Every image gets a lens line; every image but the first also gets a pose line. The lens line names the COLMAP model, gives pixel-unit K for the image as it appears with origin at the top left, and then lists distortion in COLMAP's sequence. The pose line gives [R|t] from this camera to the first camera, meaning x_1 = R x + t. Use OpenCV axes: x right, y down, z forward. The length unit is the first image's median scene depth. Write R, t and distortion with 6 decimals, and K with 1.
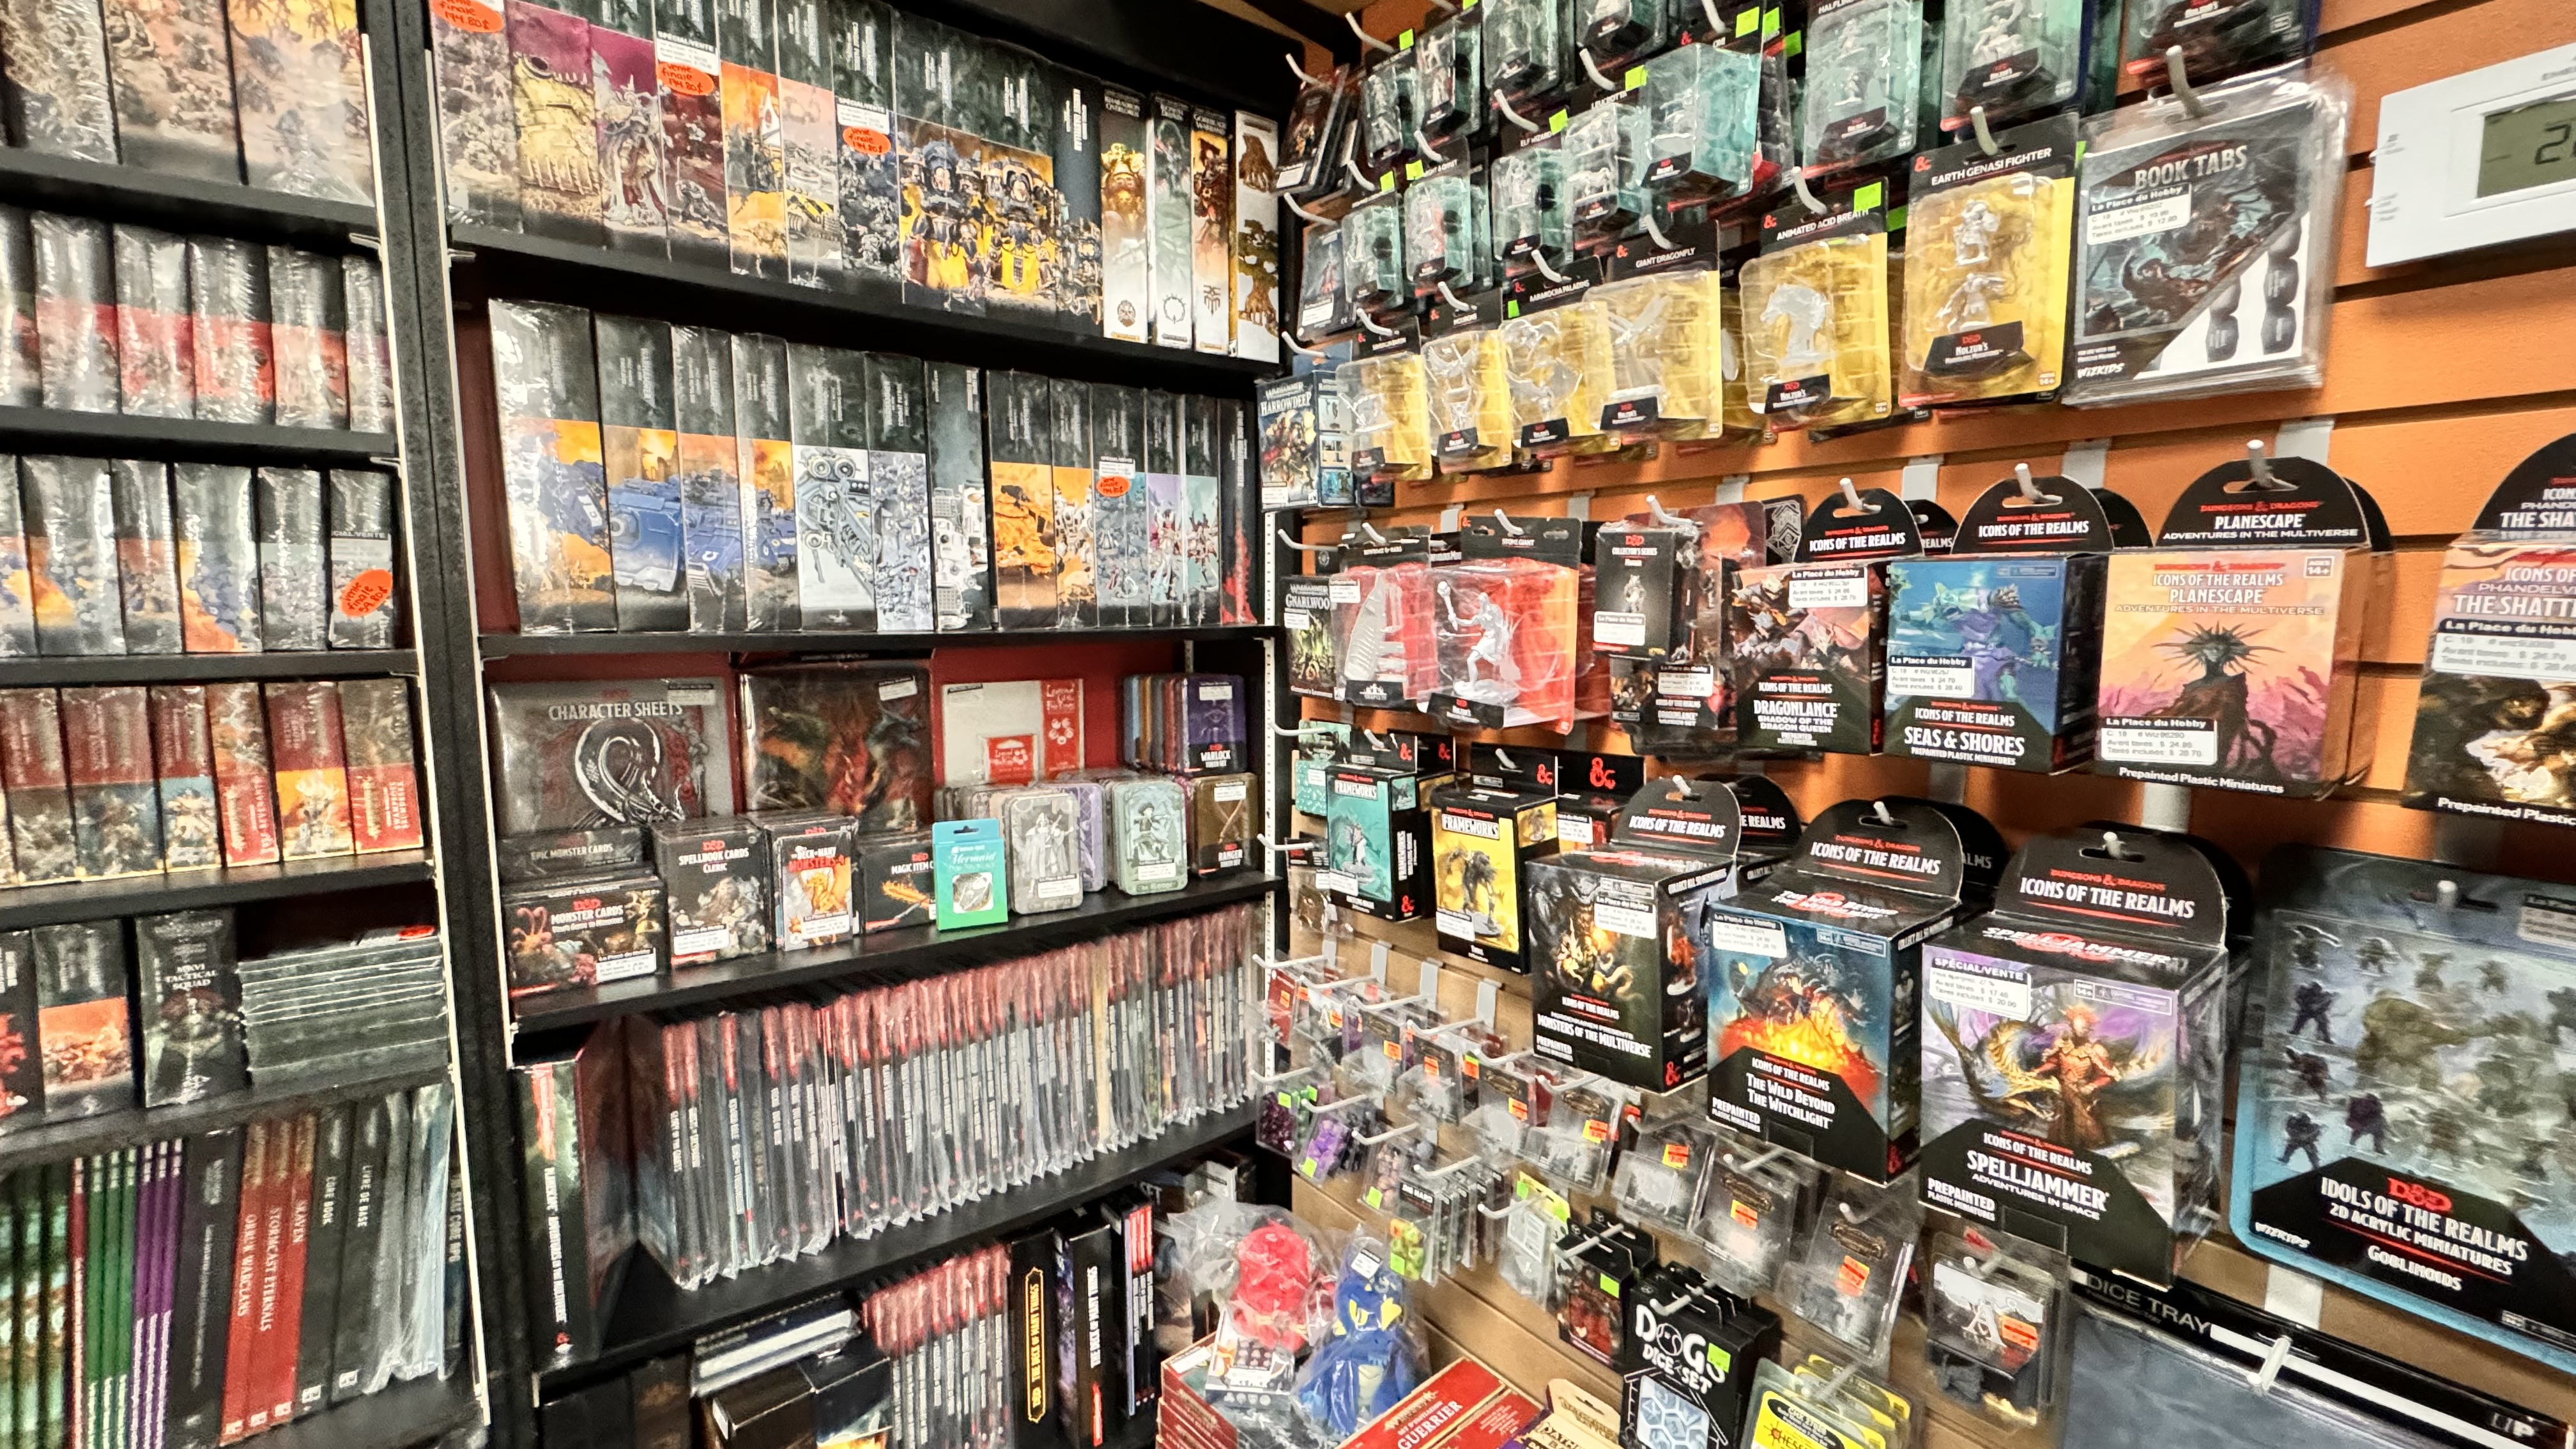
lens RADIAL K [[1032.0, 0, 1342.9], [0, 1032.0, 709.7], [0, 0, 1]] dist [-0.002042, 0.000334]
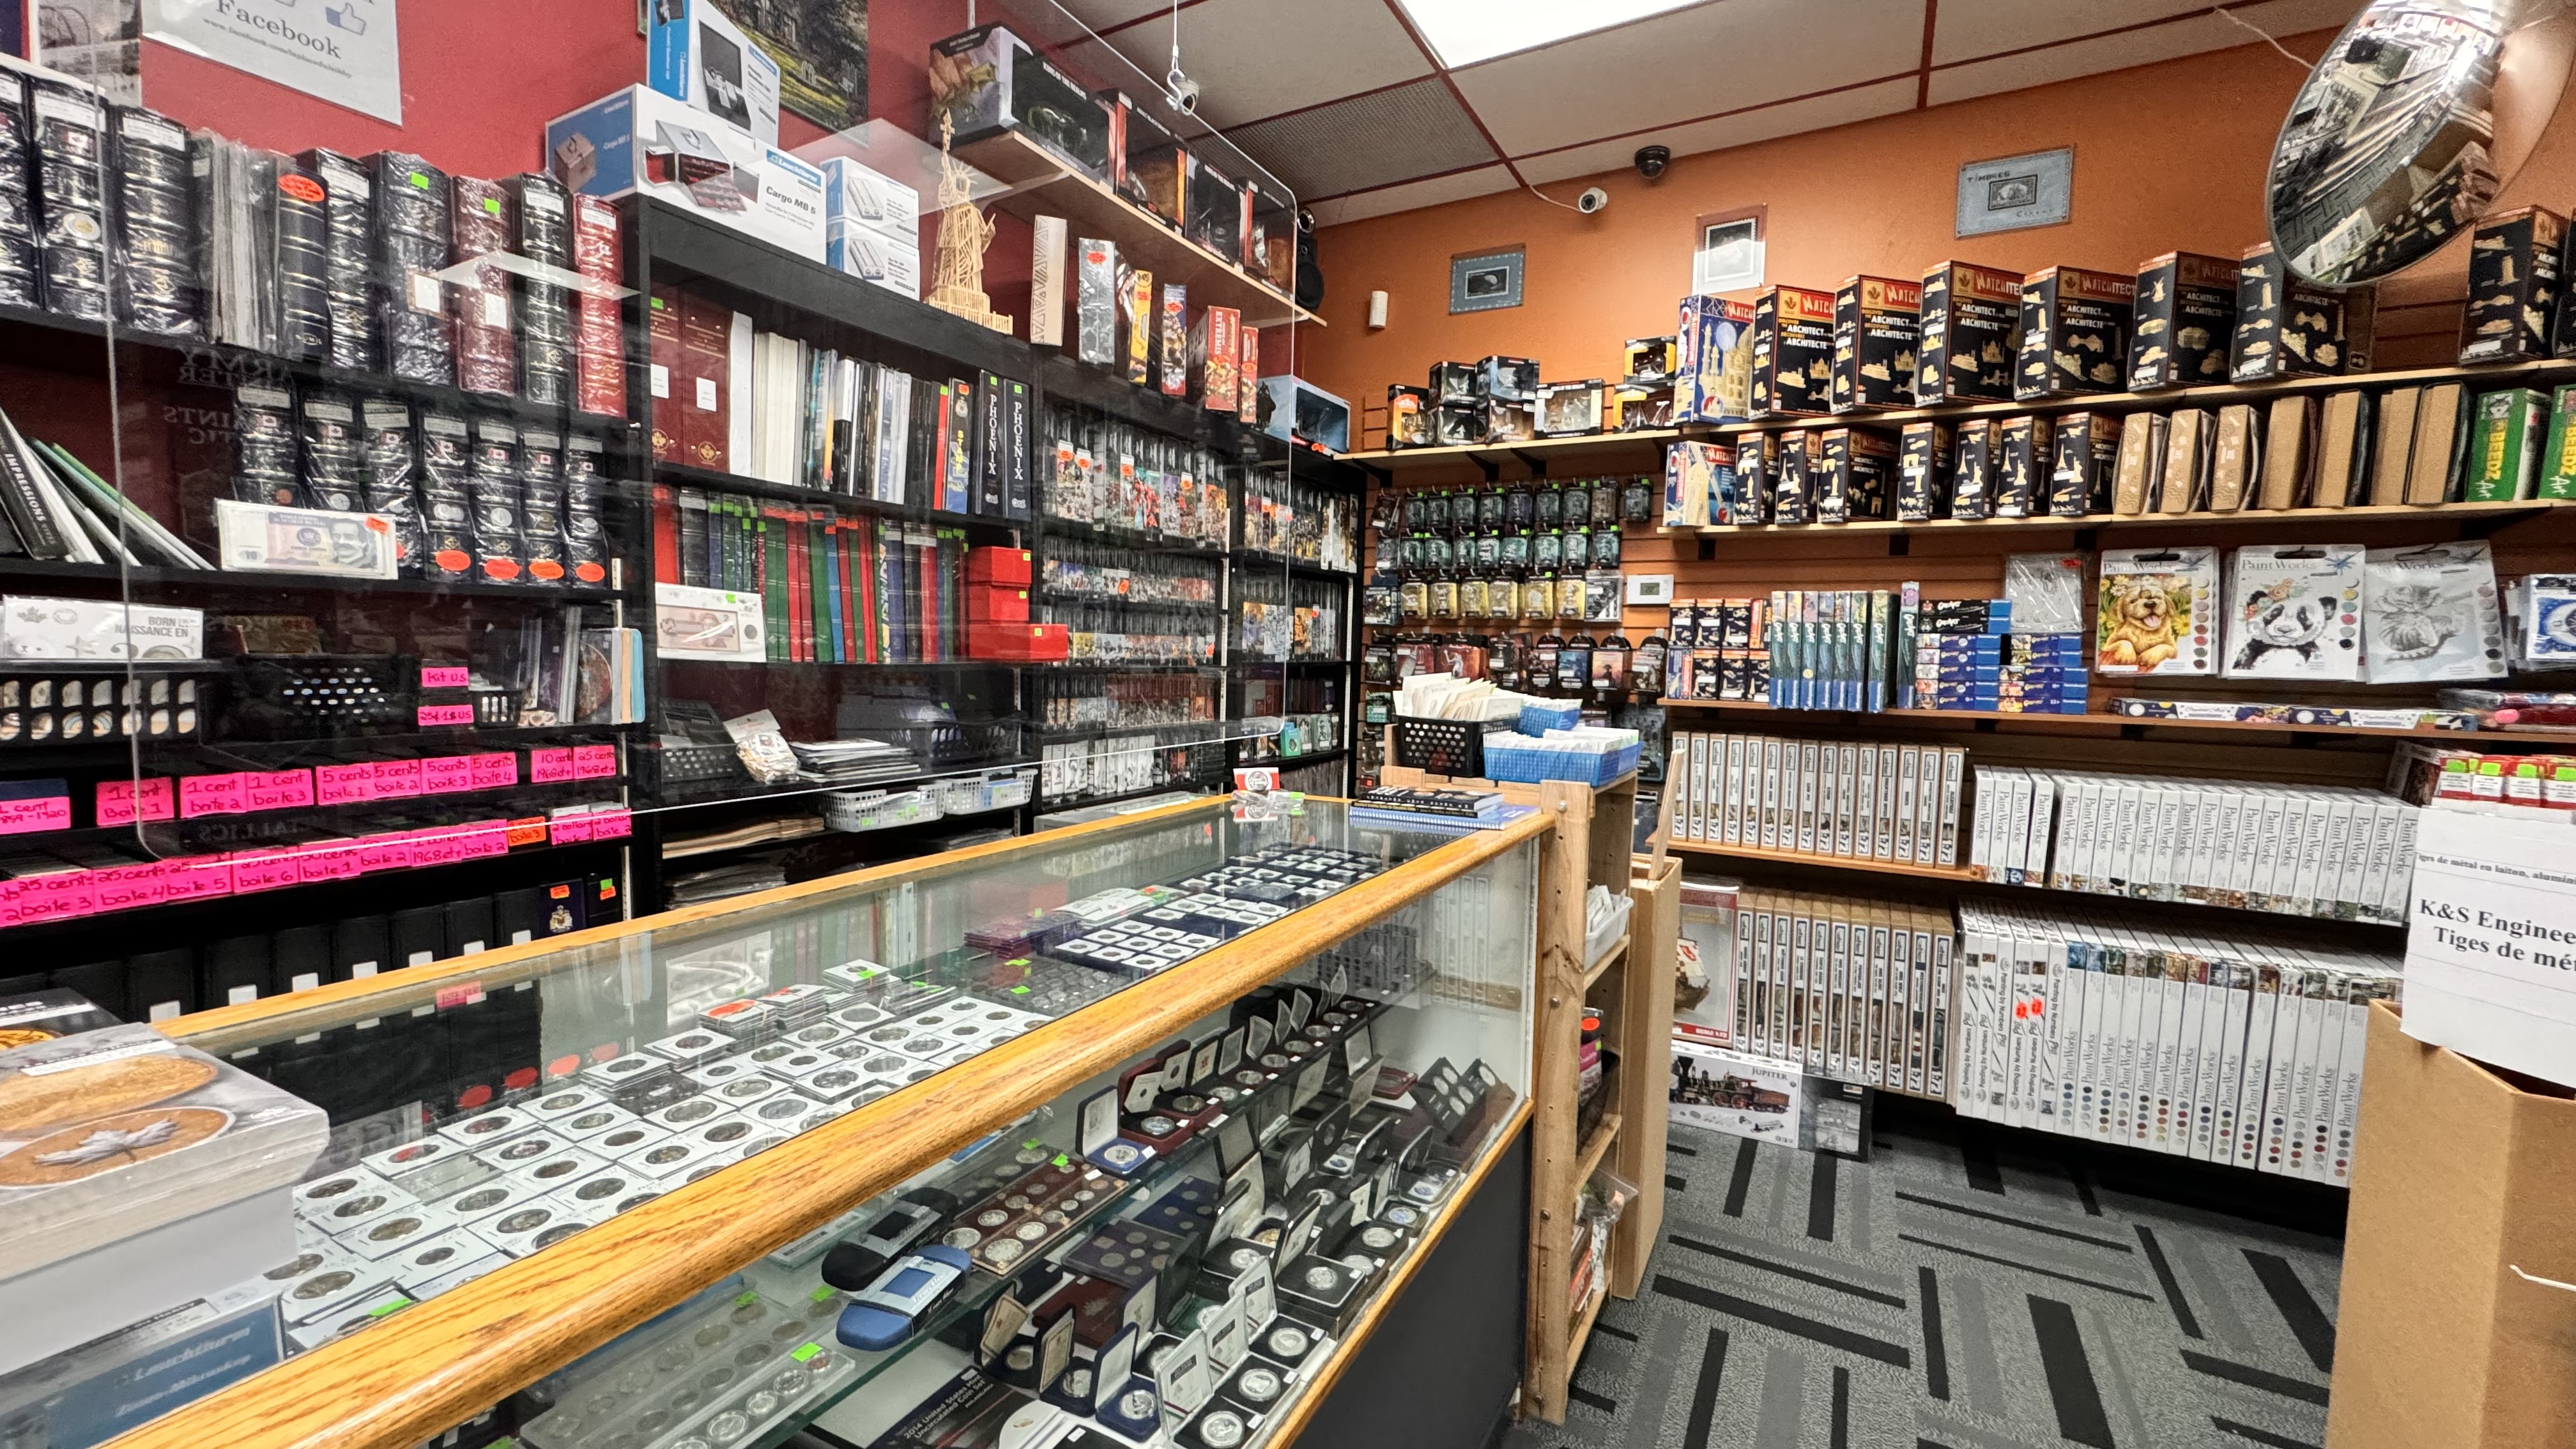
lens RADIAL K [[1032.0, 0, 1301.1], [0, 1032.0, 722.8], [0, 0, 1]] dist [-0.002042, 0.000334]
pose [[0.920031, -0.014389, 0.391582, -2.658452], [0.021181, 0.999691, -0.013029, 0.257020], [-0.391273, 0.020281, 0.920051, -3.220884]]
